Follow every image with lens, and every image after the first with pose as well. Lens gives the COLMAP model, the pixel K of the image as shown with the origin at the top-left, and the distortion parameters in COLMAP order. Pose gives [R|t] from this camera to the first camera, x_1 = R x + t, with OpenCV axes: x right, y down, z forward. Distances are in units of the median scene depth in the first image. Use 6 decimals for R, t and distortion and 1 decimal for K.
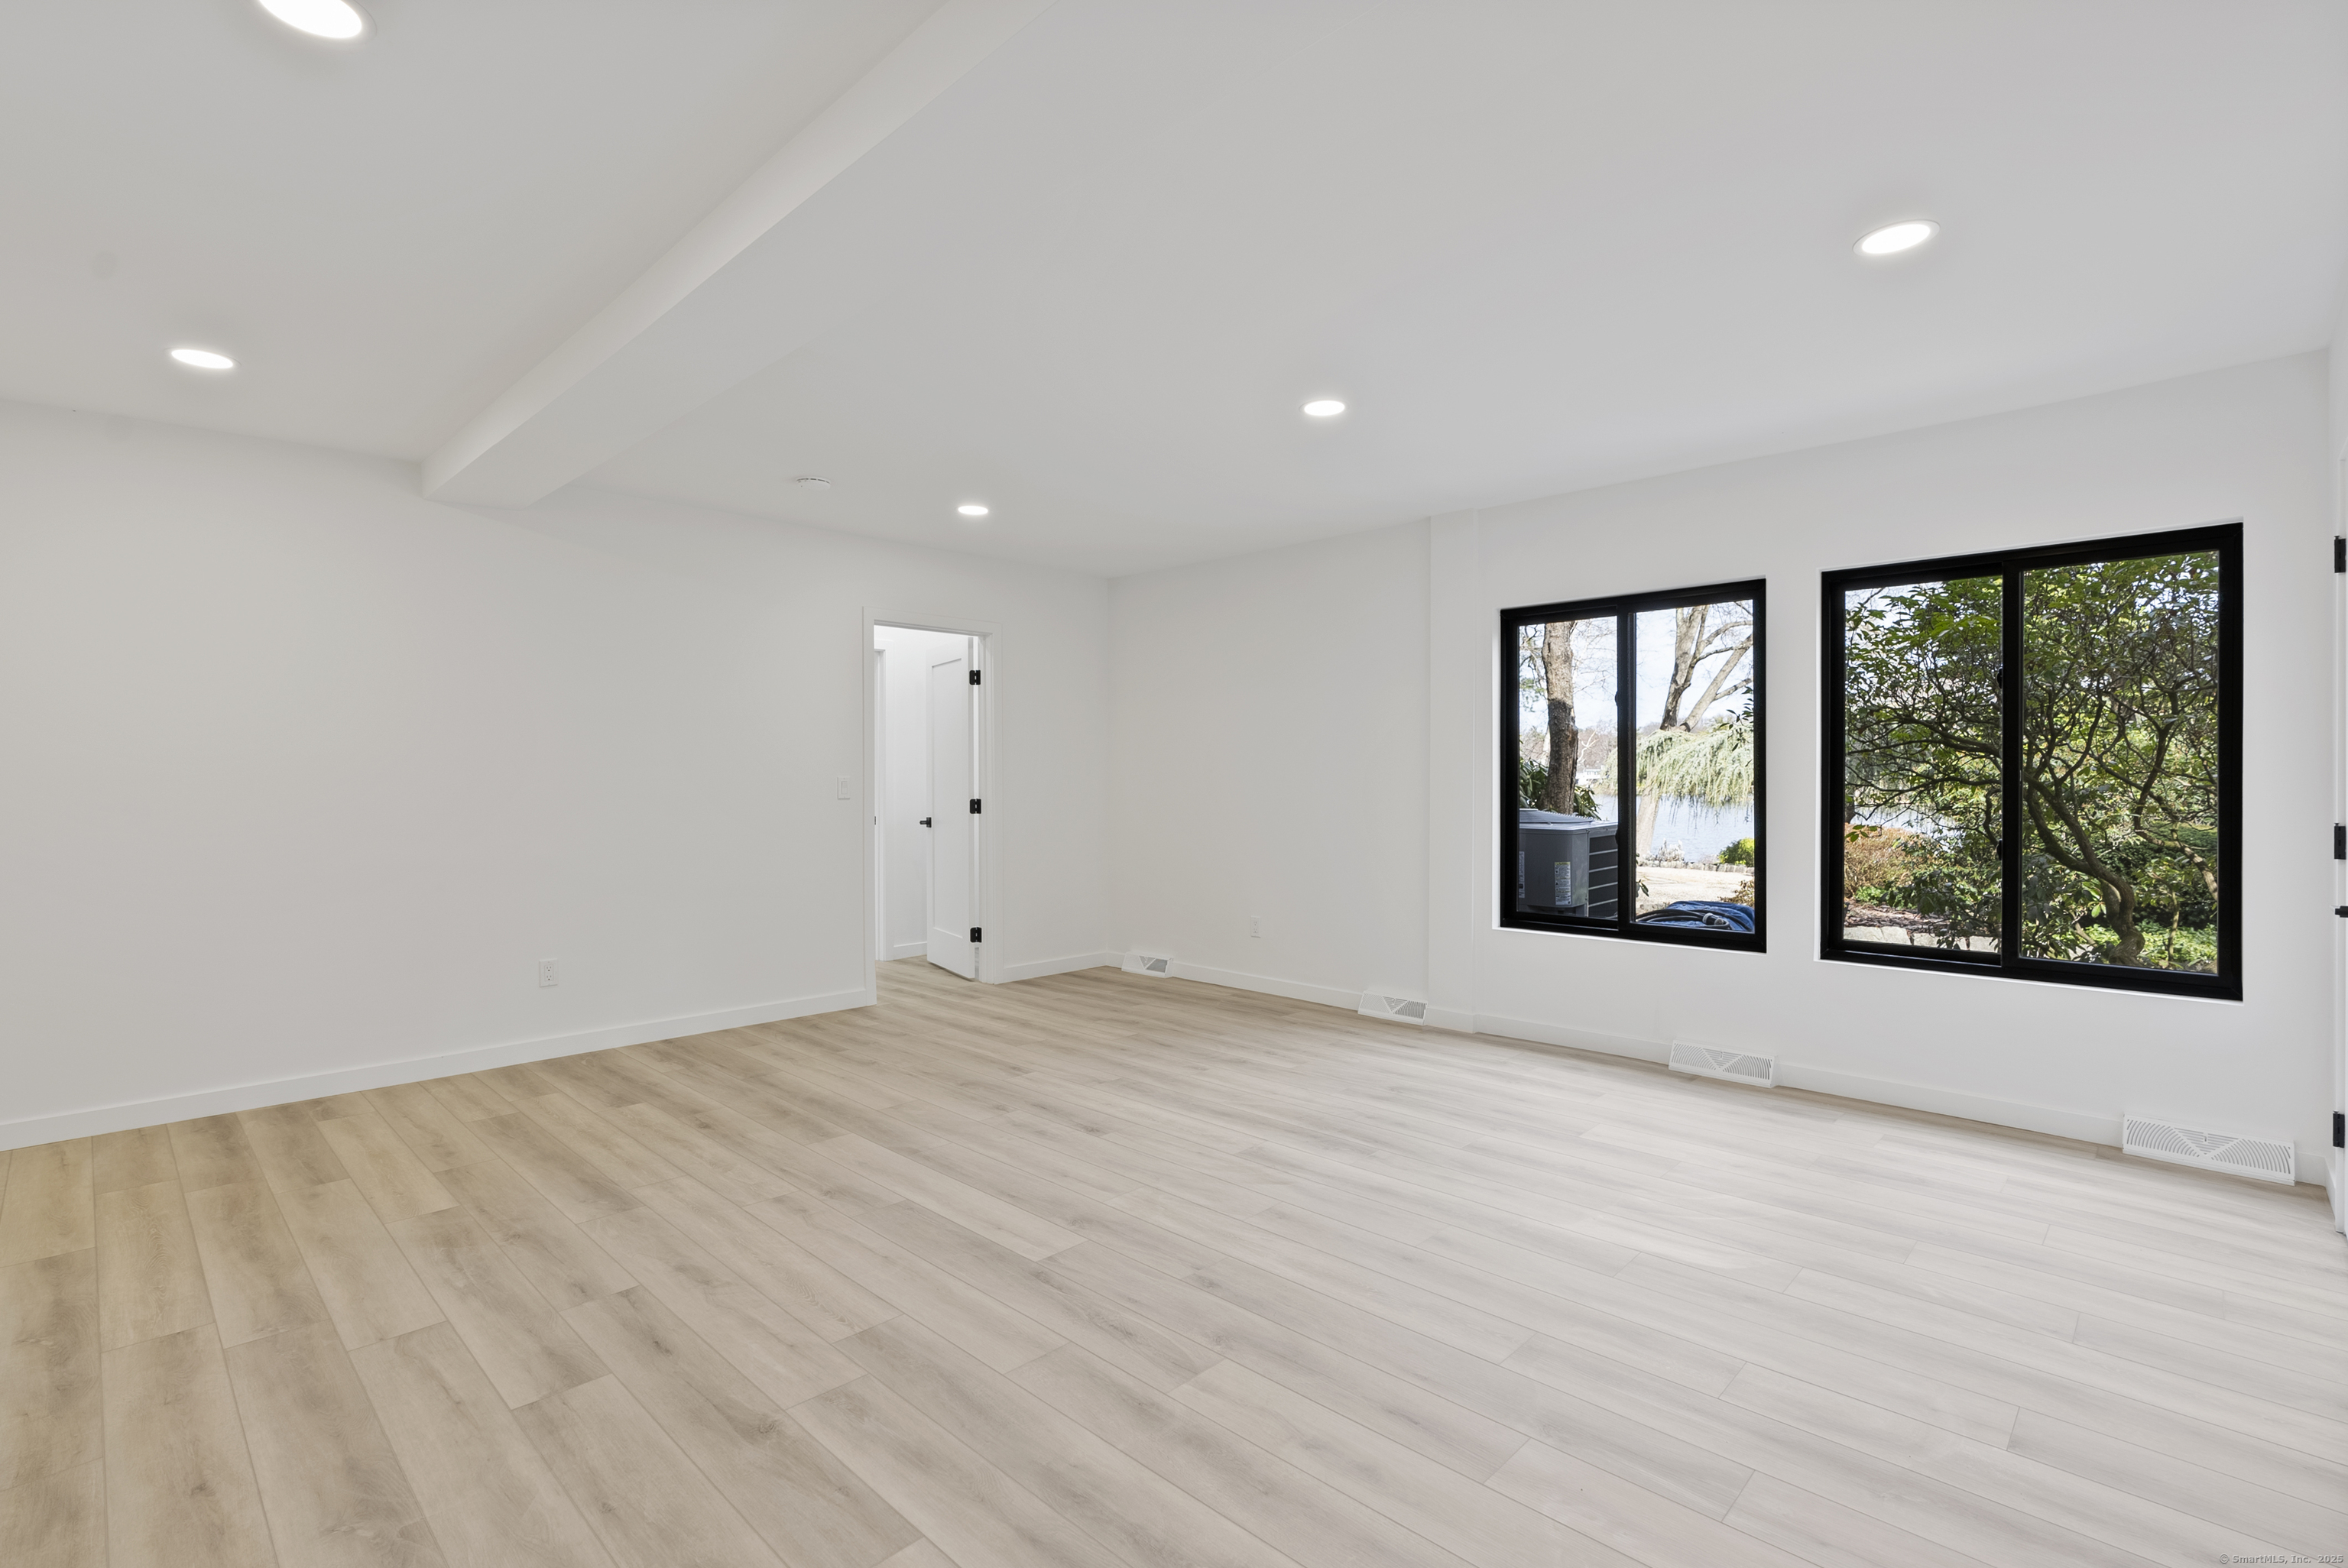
lens RADIAL K [[1069.6, 0, 1176.9], [0, 1069.6, 785.9], [0, 0, 1]] dist [-0.013794, 0.004759]
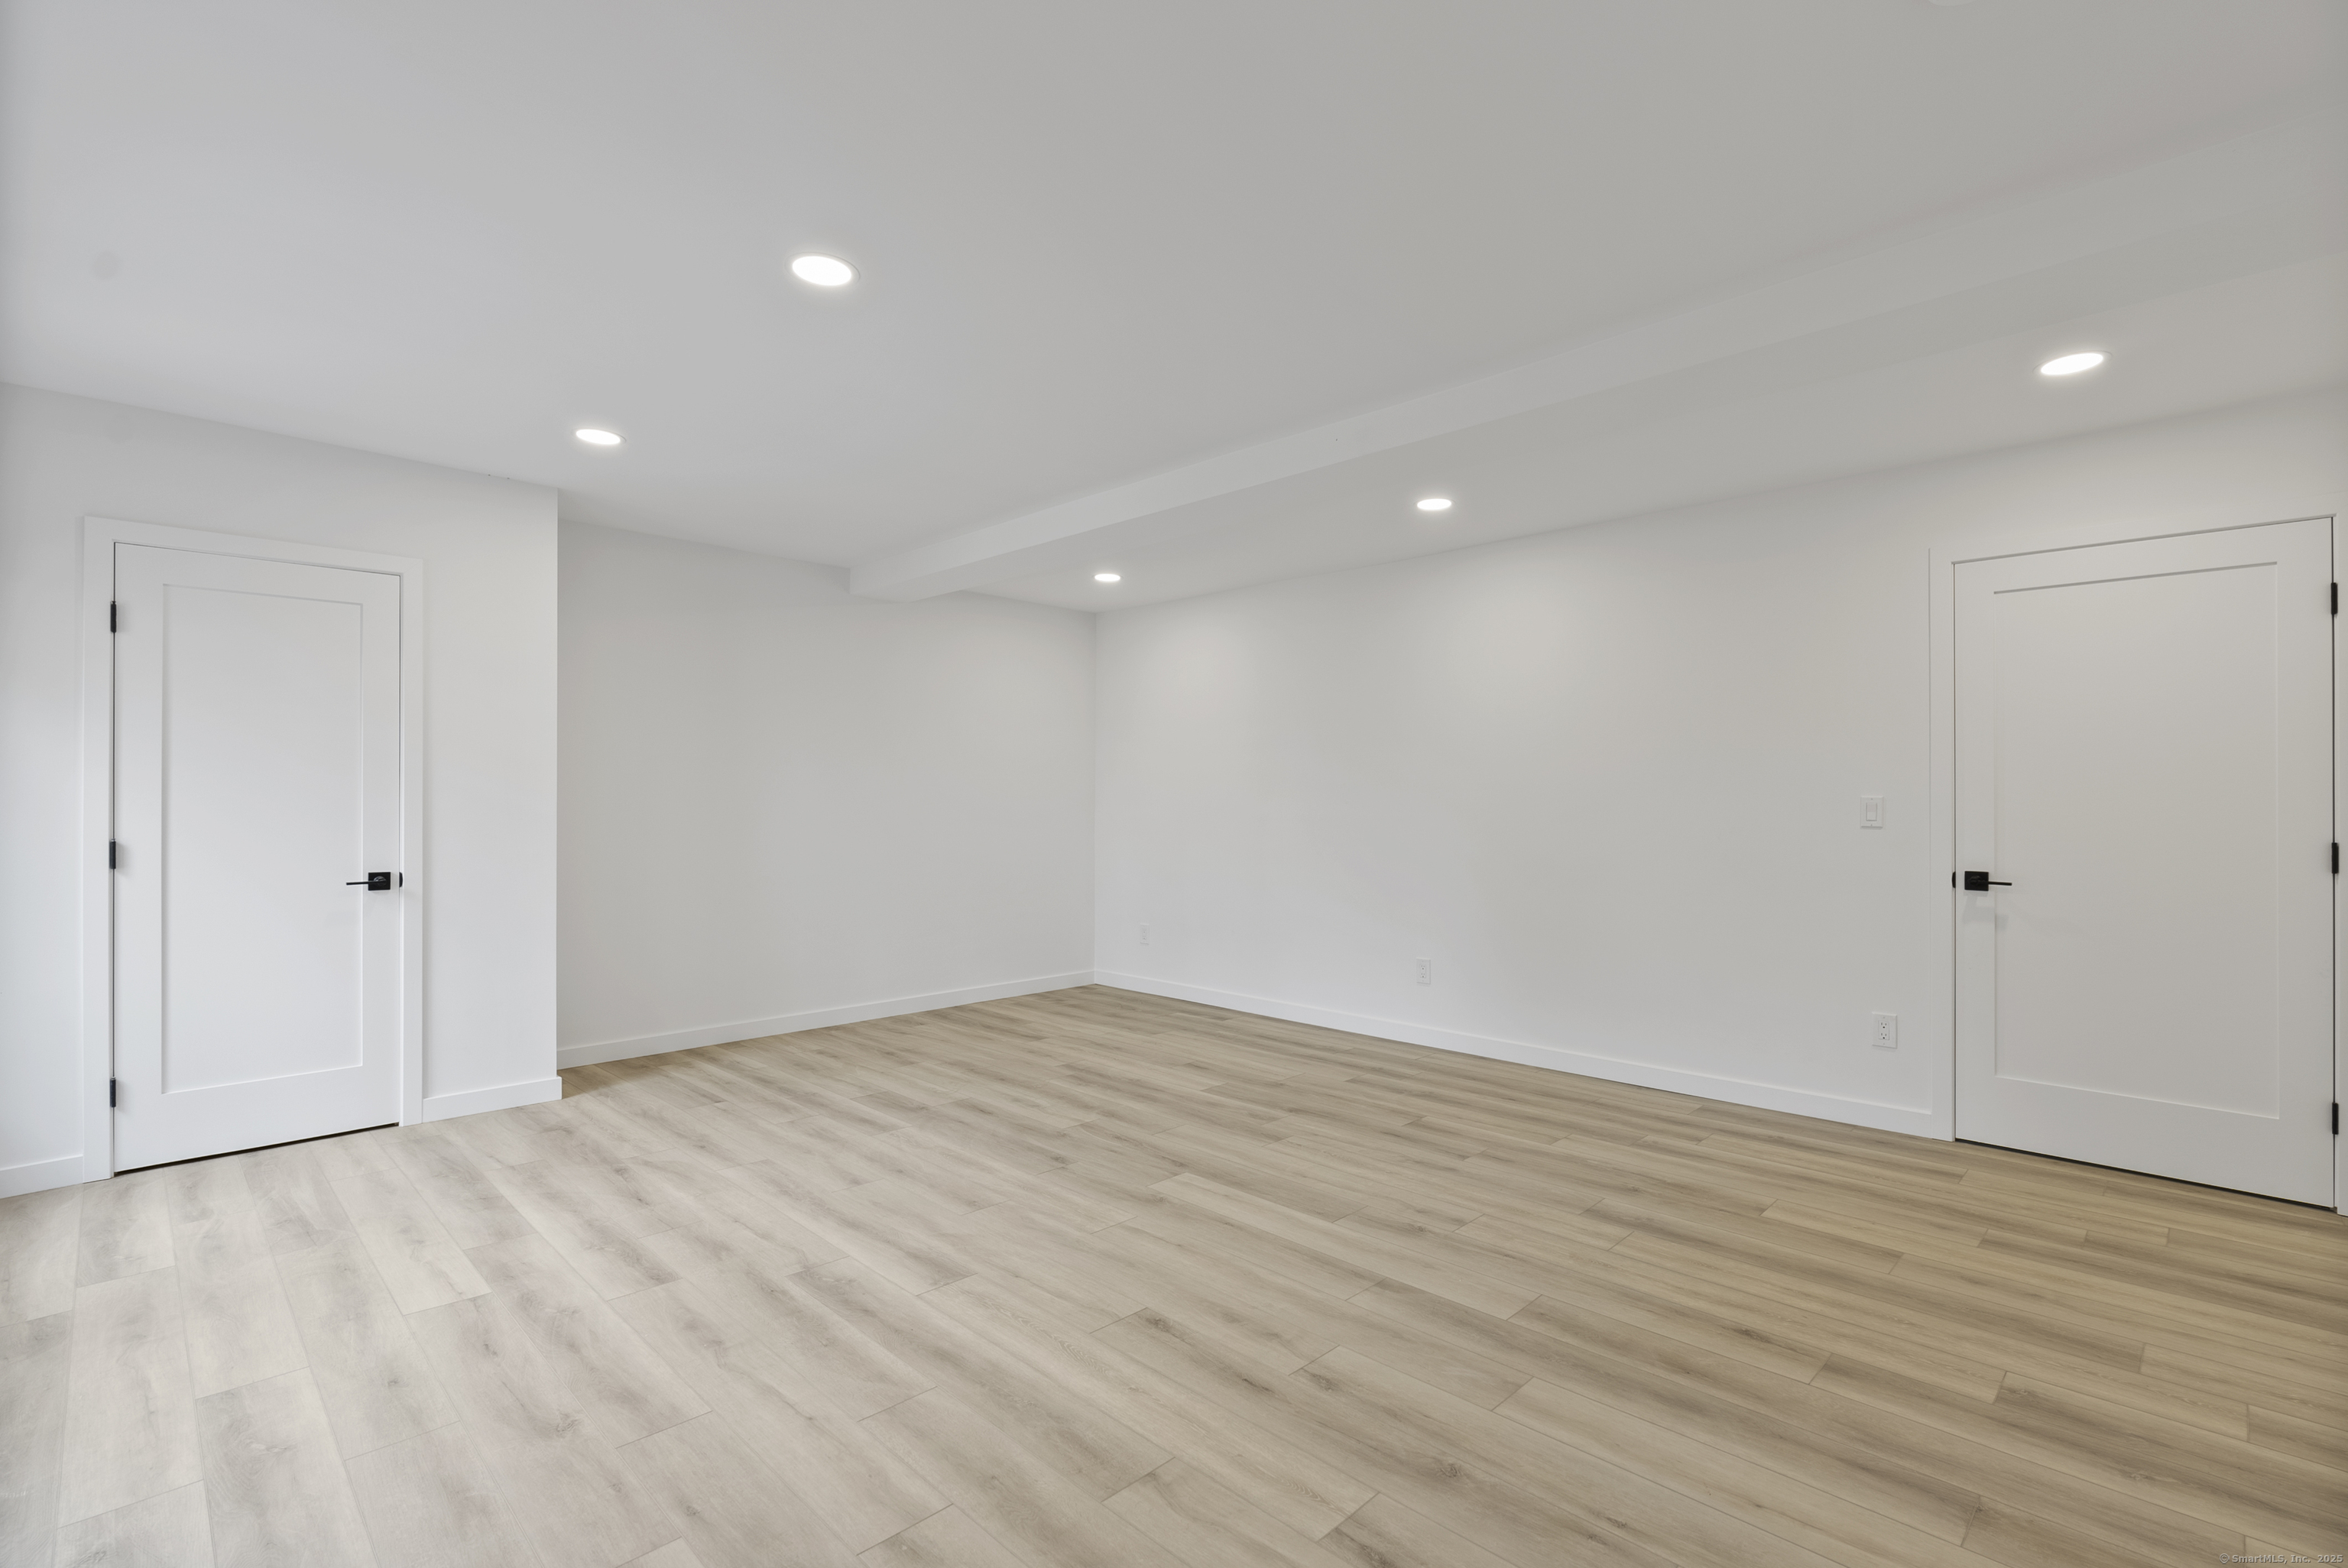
lens RADIAL K [[1069.6, 0, 1176.9], [0, 1069.6, 785.9], [0, 0, 1]] dist [-0.013794, 0.004759]
pose [[-0.999921, 0.000321, 0.012575, -0.116706], [0.000305, 0.999999, -0.001276, -0.019938], [-0.012575, -0.001272, -0.999920, 1.948392]]
